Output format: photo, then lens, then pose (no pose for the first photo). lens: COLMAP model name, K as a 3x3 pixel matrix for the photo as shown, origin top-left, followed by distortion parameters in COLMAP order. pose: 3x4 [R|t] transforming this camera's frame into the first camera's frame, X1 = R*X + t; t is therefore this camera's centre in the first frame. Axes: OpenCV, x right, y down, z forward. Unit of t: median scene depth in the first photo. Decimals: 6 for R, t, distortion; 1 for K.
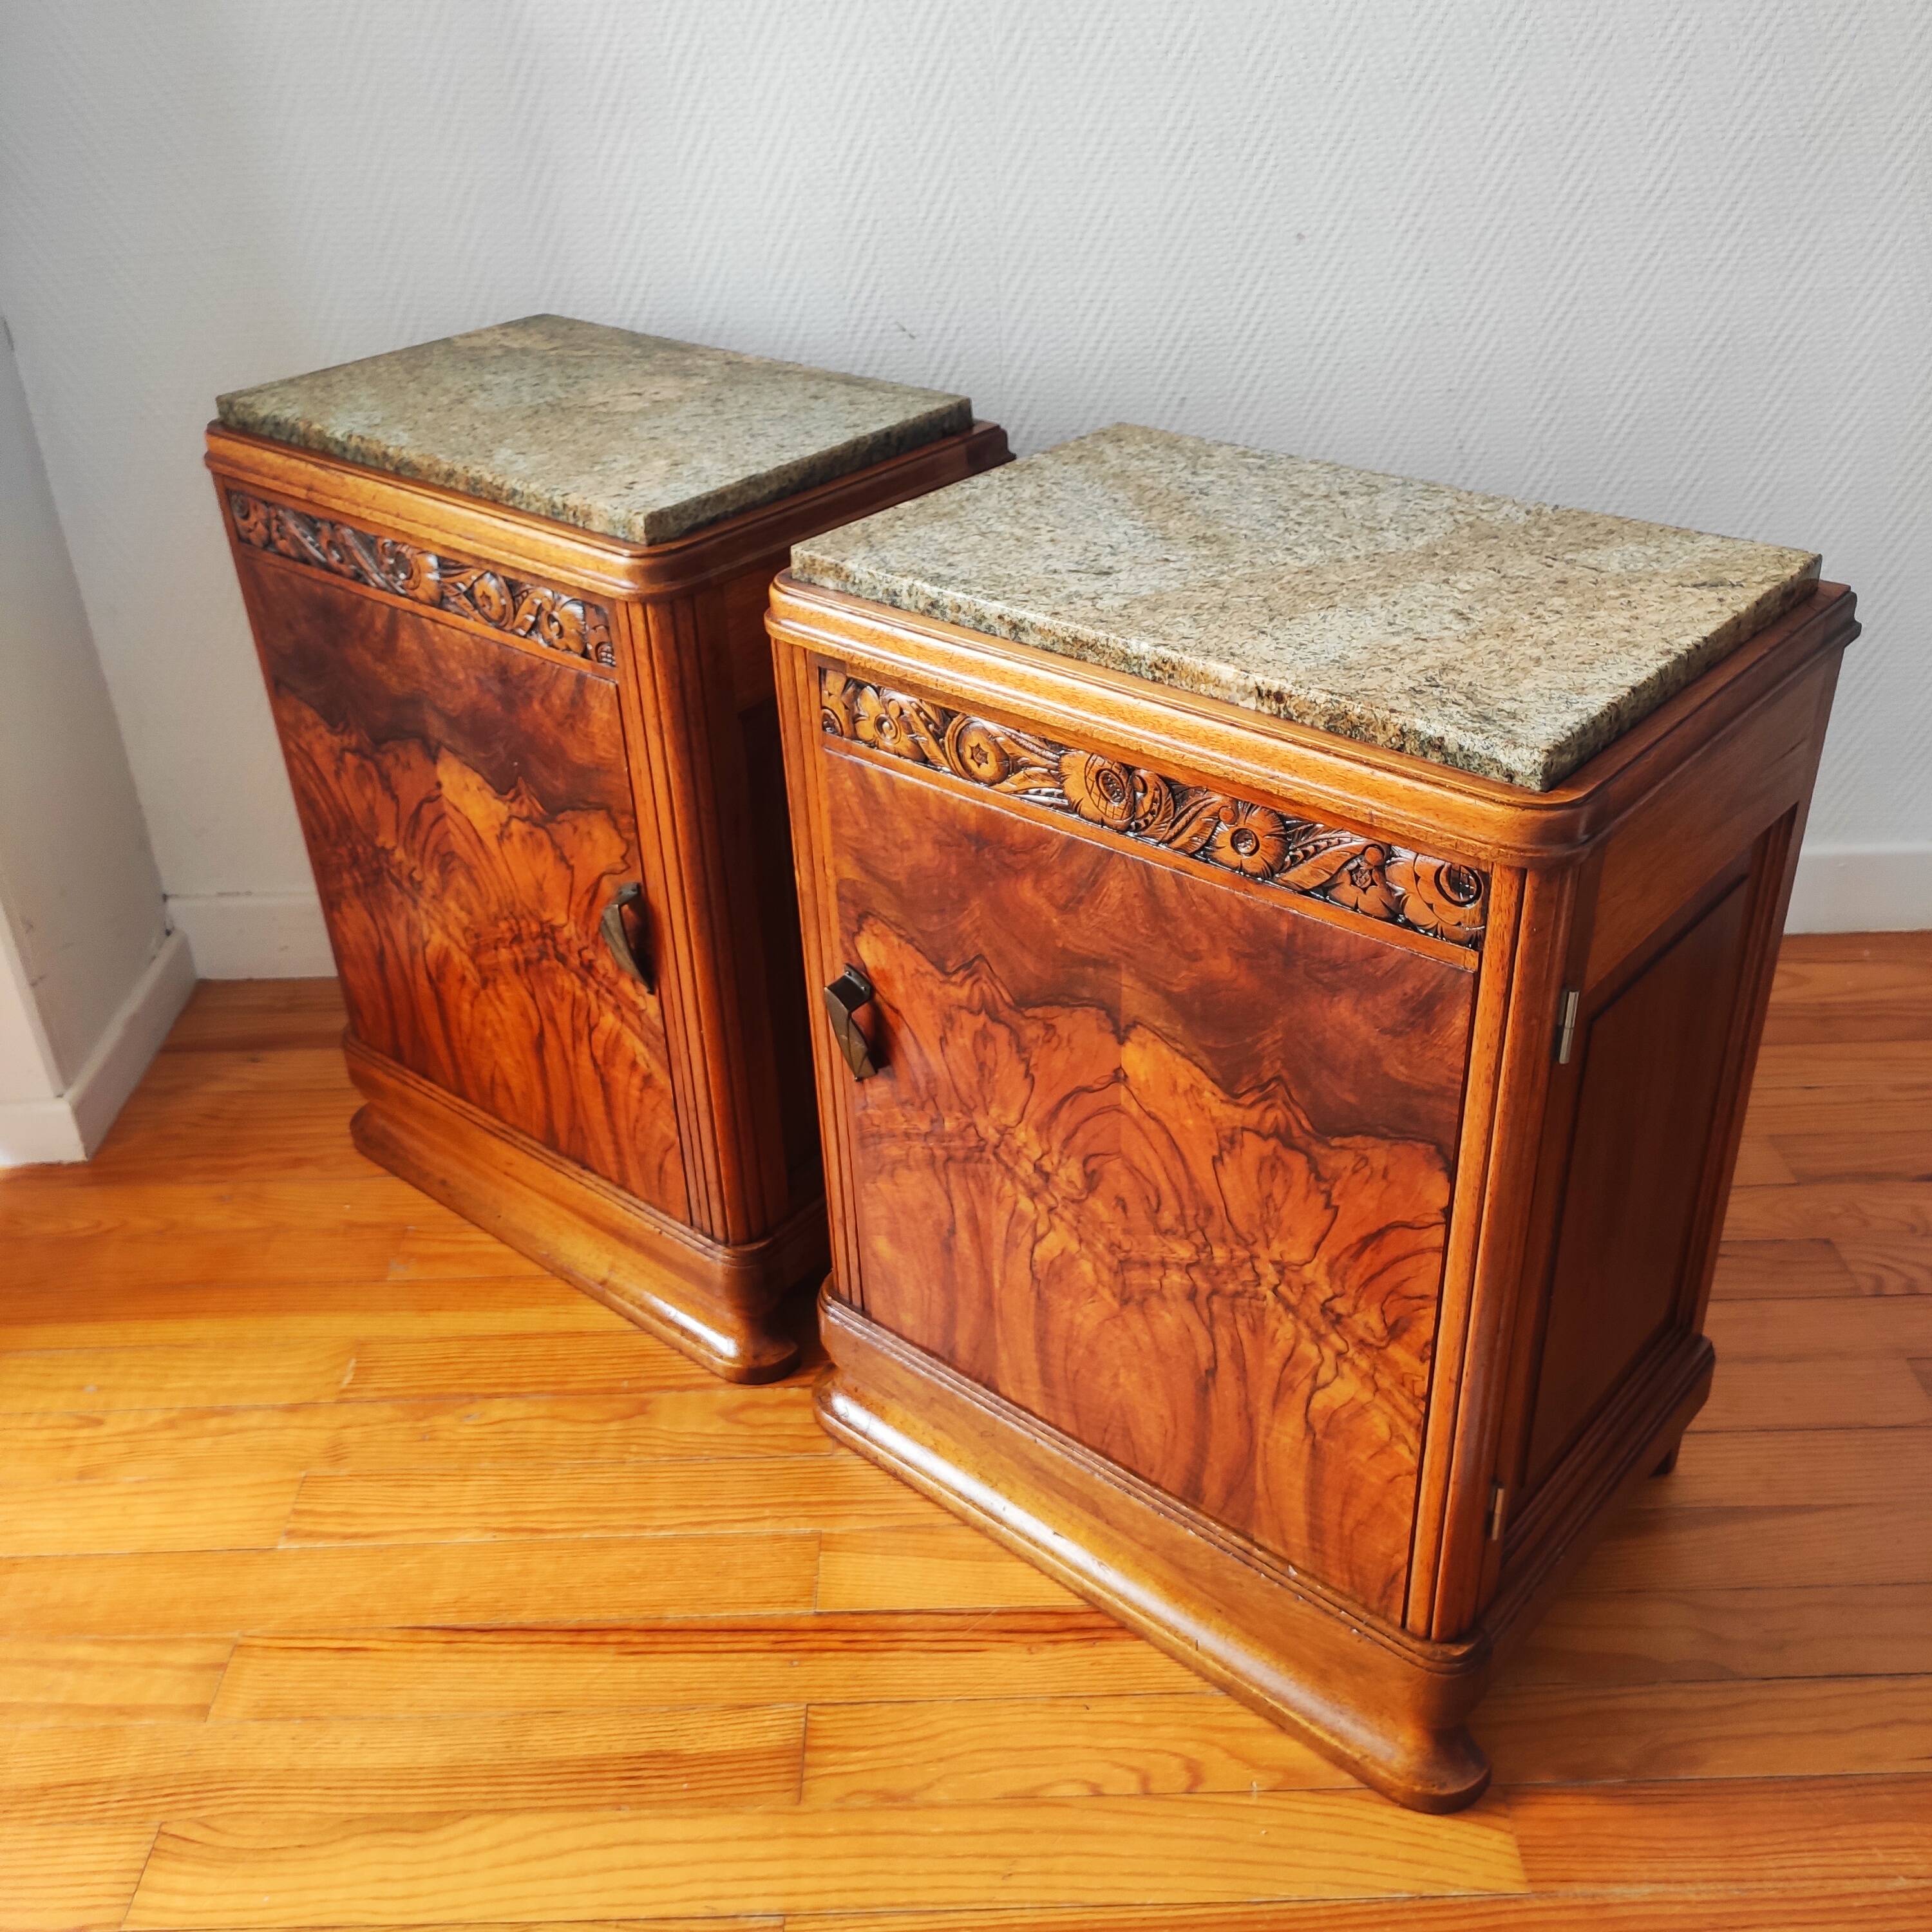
lens RADIAL K [[1954.8, 0, 960.1], [0, 1954.8, 968.4], [0, 0, 1]] dist [0.039577, 0.000000]
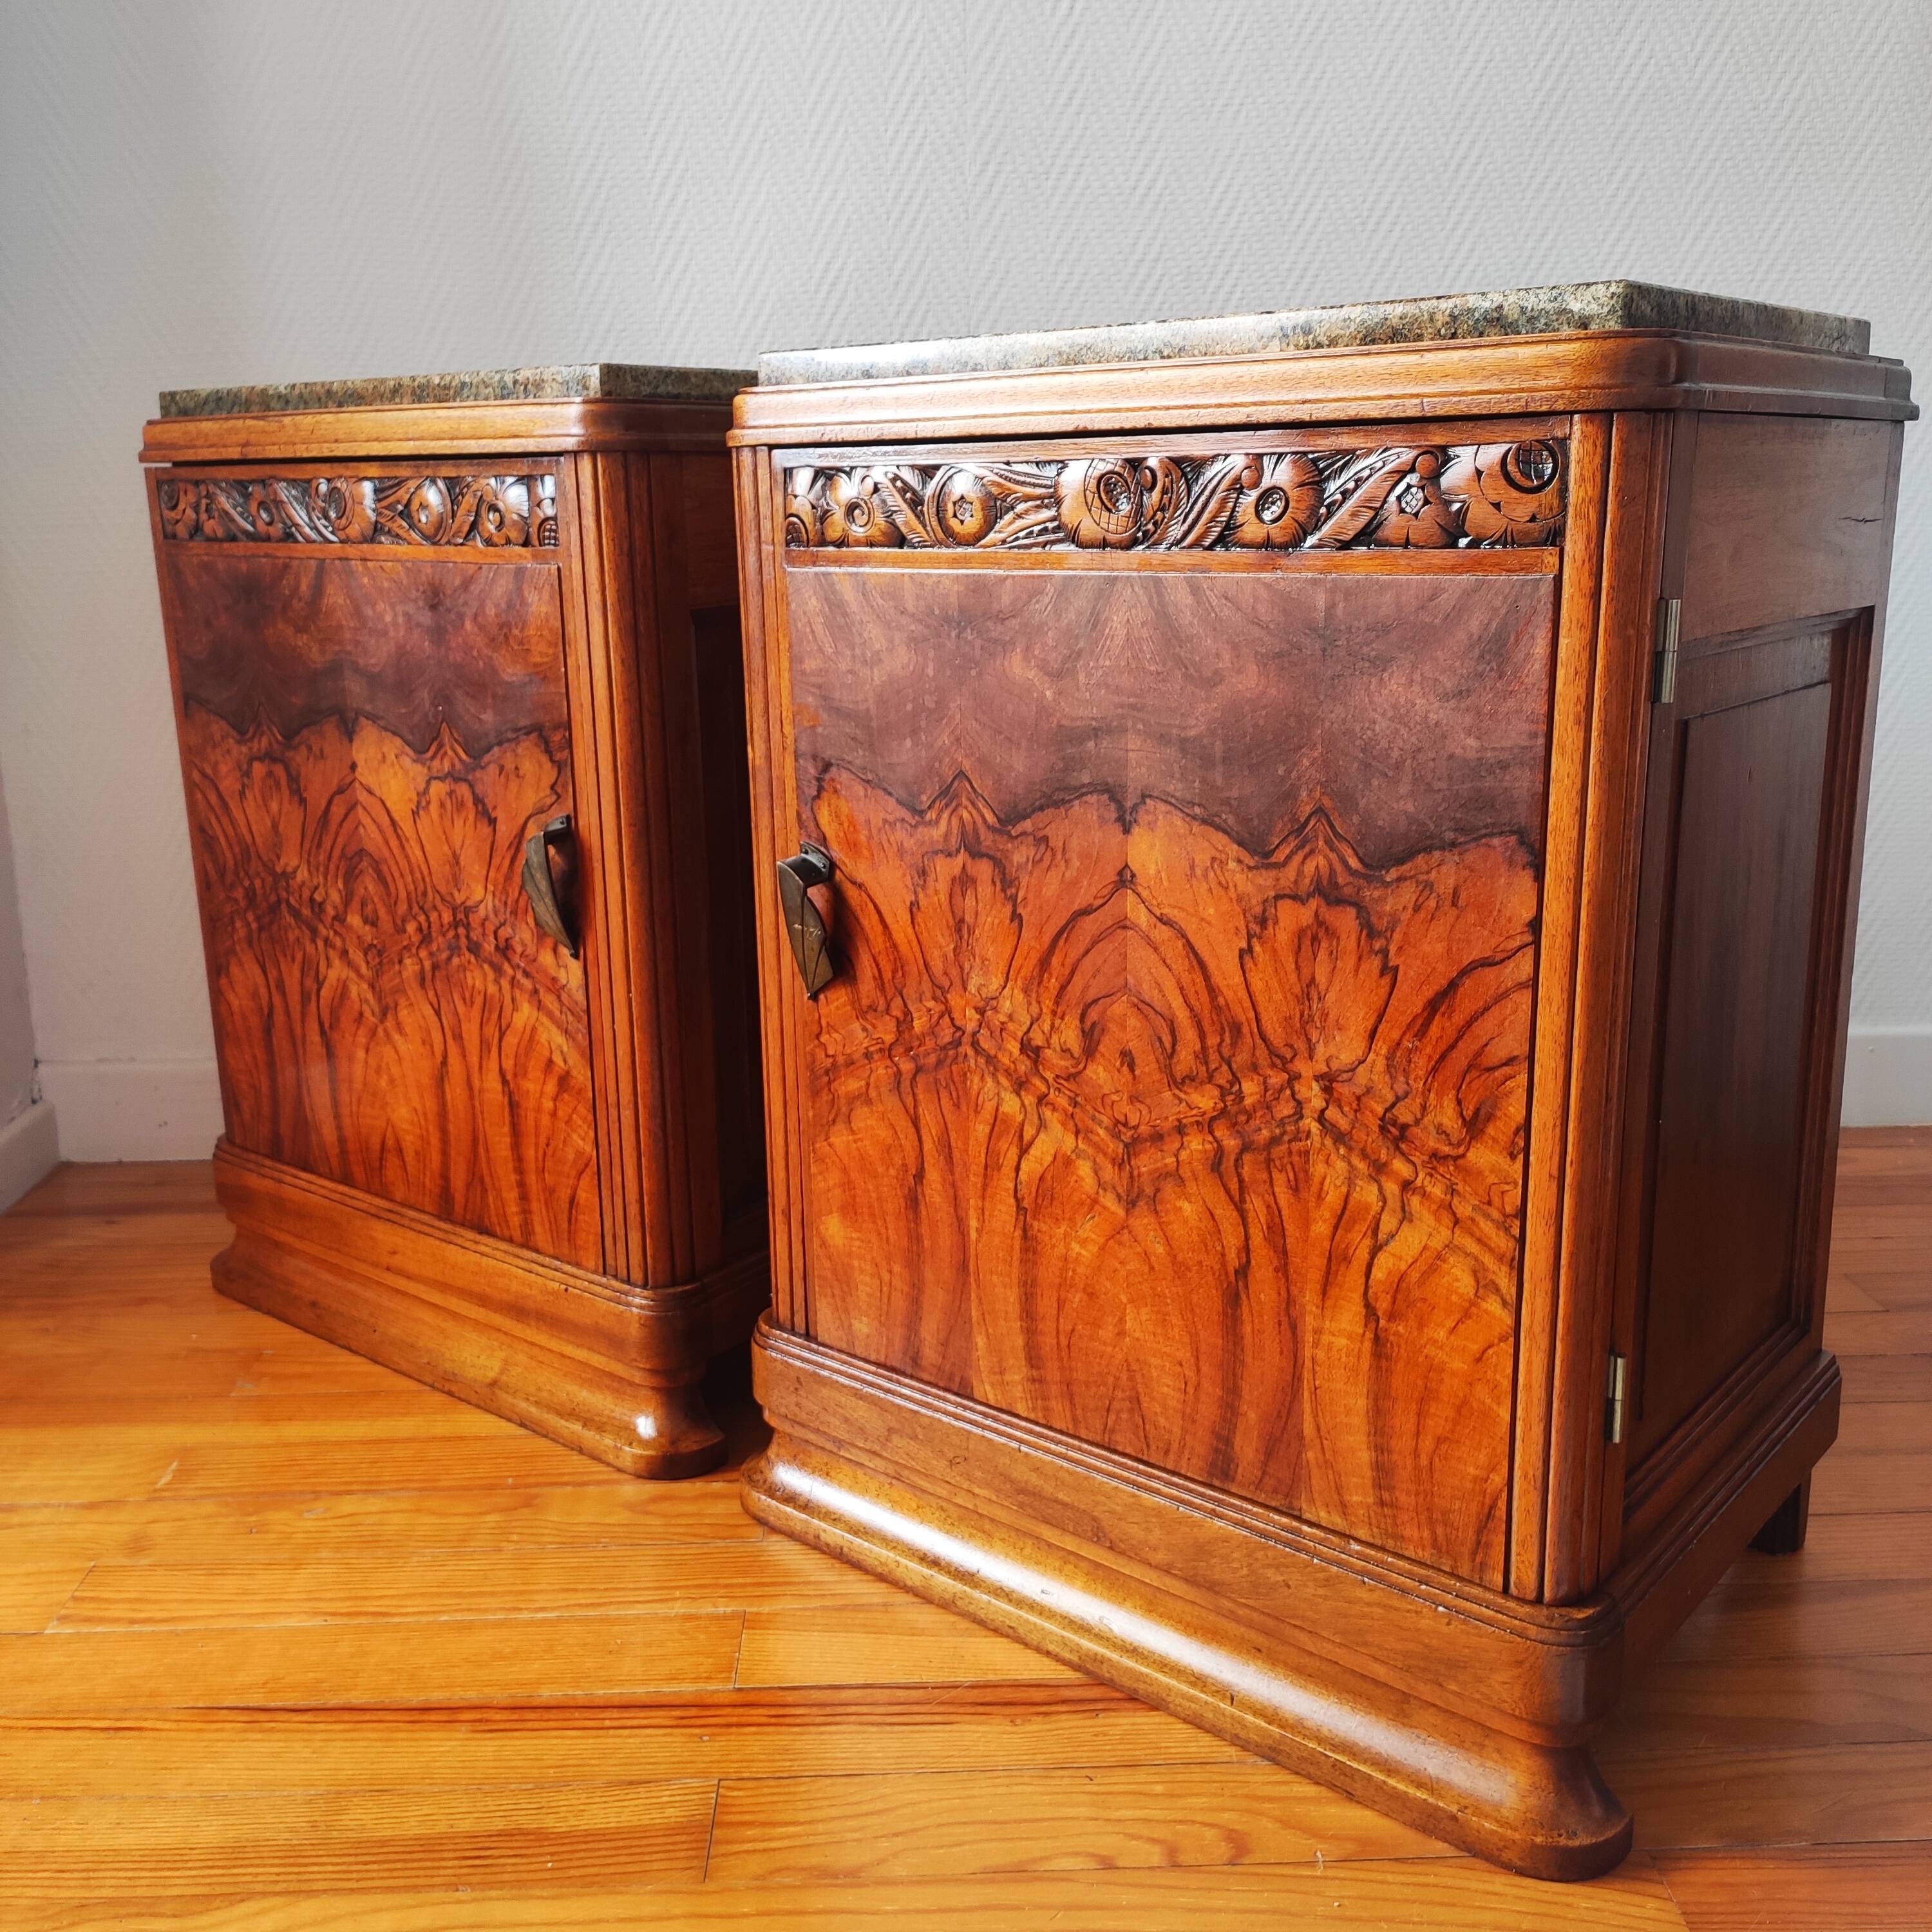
lens RADIAL K [[1954.8, 0, 963.4], [0, 1954.8, 960.7], [0, 0, 1]] dist [0.039577, 0.000000]
pose [[0.999515, 0.014932, 0.027311, -0.010796], [-0.005927, 0.952677, -0.303927, 0.341298], [-0.030557, 0.303618, 0.952304, 0.204355]]
